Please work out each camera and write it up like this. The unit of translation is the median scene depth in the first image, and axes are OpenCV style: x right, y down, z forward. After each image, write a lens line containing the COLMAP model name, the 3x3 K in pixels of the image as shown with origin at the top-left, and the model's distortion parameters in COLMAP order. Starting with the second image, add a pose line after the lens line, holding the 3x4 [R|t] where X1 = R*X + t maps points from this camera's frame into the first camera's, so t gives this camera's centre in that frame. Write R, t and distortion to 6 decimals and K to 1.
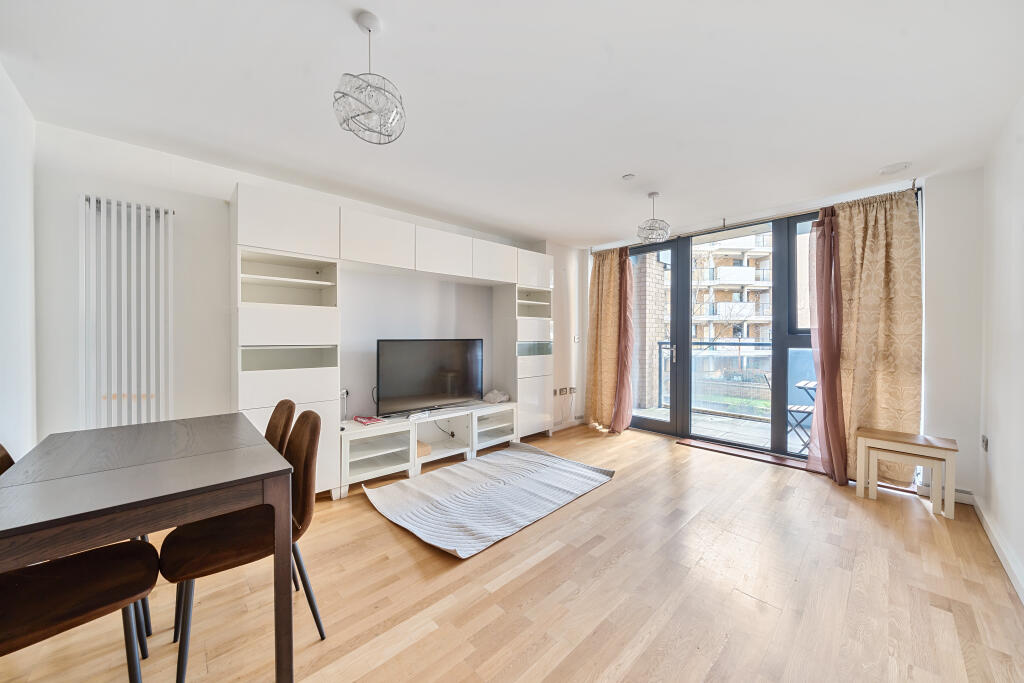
lens RADIAL K [[356.1, 0, 506.1], [0, 356.1, 340.7], [0, 0, 1]] dist [0.001349, 0.000071]
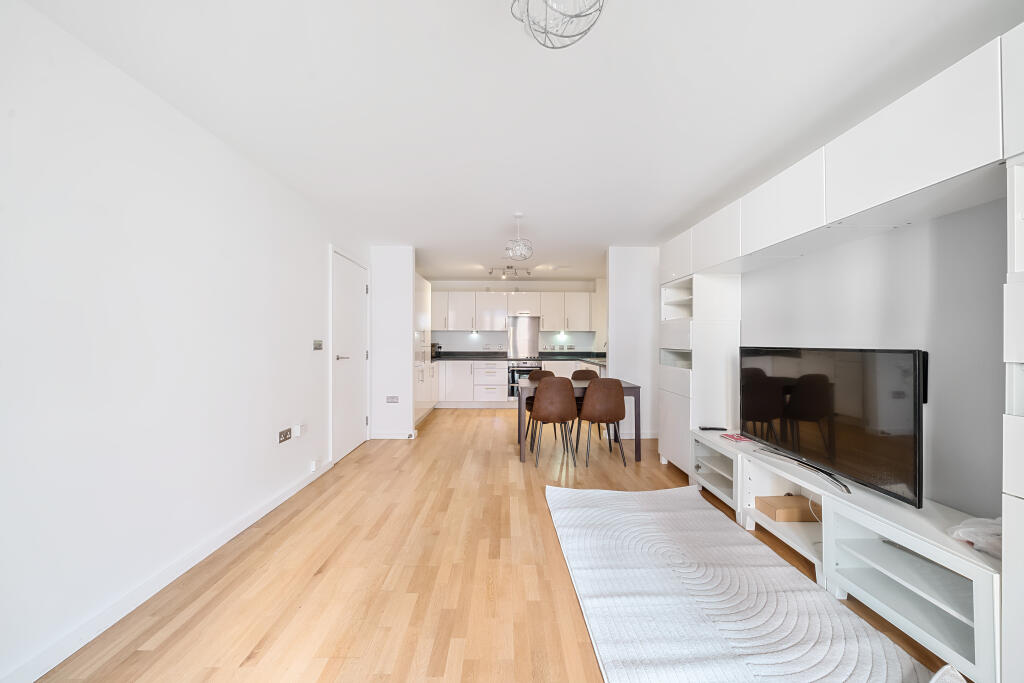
lens RADIAL K [[356.1, 0, 506.1], [0, 356.1, 340.7], [0, 0, 1]] dist [0.001349, 0.000071]
pose [[-0.685395, -0.004554, -0.728157, 0.954798], [-0.003934, 0.999989, -0.002551, -0.005225], [0.728161, 0.001116, -0.685405, 1.721140]]
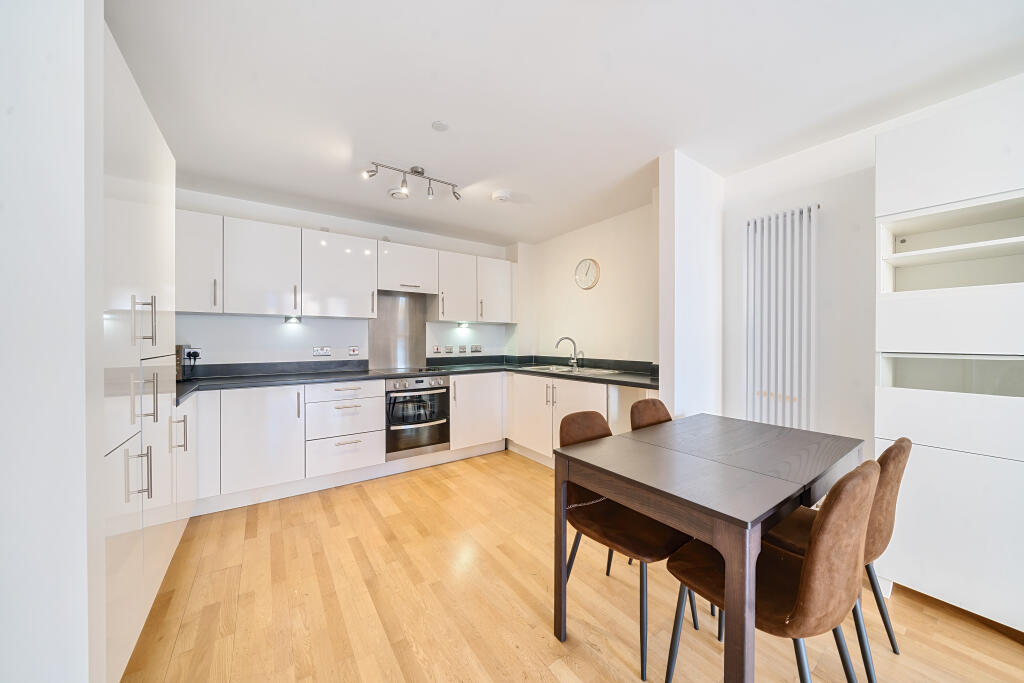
lens RADIAL K [[356.1, 0, 506.1], [0, 356.1, 340.7], [0, 0, 1]] dist [0.001349, 0.000071]
pose [[-0.144957, 0.003650, -0.989431, 0.114340], [-0.002918, 0.999987, 0.004116, -0.010605], [0.989434, 0.003483, -0.144945, 0.366394]]
